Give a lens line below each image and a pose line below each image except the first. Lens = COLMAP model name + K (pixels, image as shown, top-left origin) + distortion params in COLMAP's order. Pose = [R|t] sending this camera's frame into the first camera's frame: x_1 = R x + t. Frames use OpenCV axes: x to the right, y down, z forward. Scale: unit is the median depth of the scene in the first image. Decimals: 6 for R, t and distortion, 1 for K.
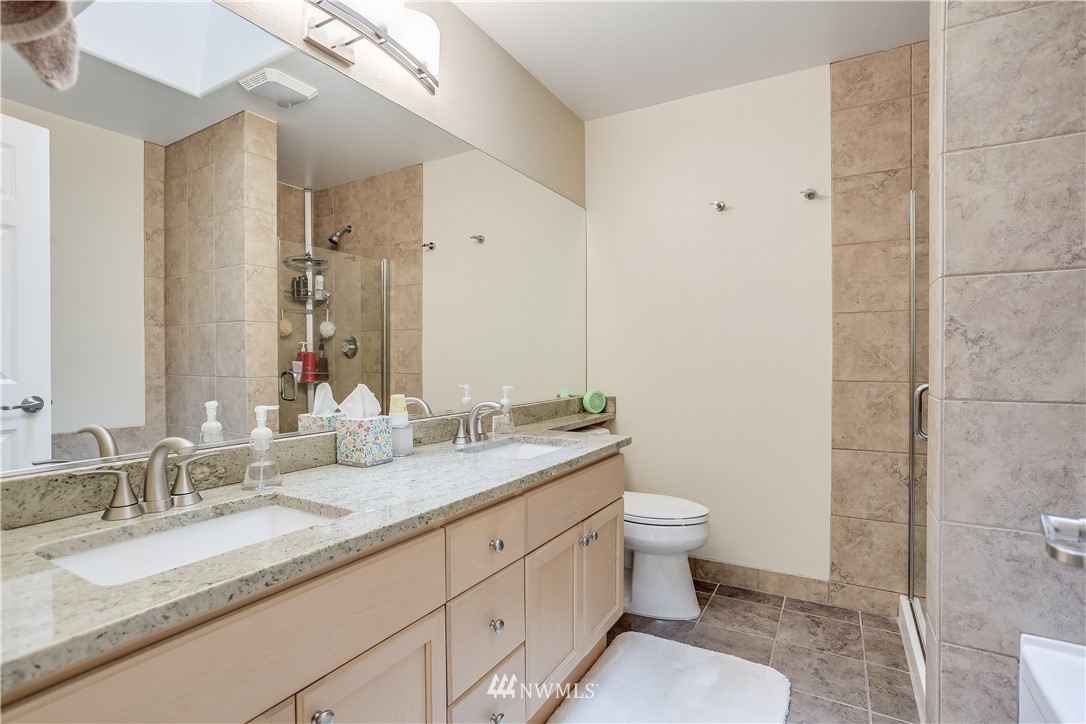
lens RADIAL K [[531.0, 0, 548.2], [0, 531.0, 360.1], [0, 0, 1]] dist [-0.072814, 0.035144]
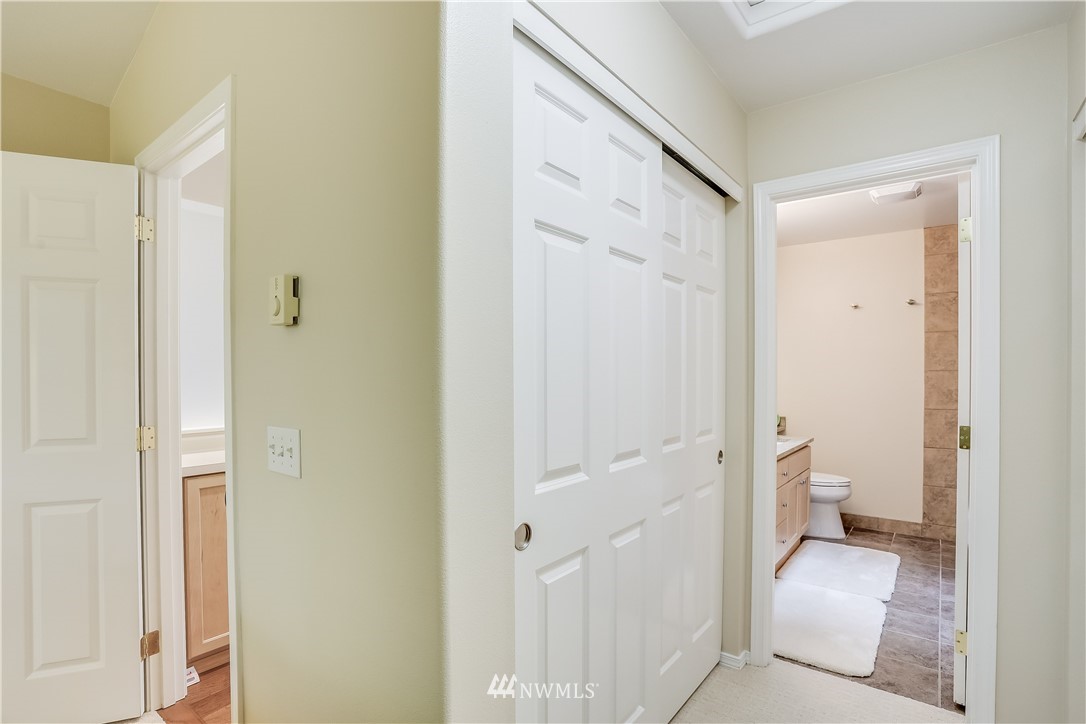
lens RADIAL K [[521.4, 0, 545.3], [0, 521.4, 380.2], [0, 0, 1]] dist [-0.067749, 0.019040]
pose [[0.987507, -0.000195, -0.157577, -0.457950], [0.000854, 0.999991, 0.004109, -0.066642], [0.157574, -0.004193, 0.987498, -0.899872]]
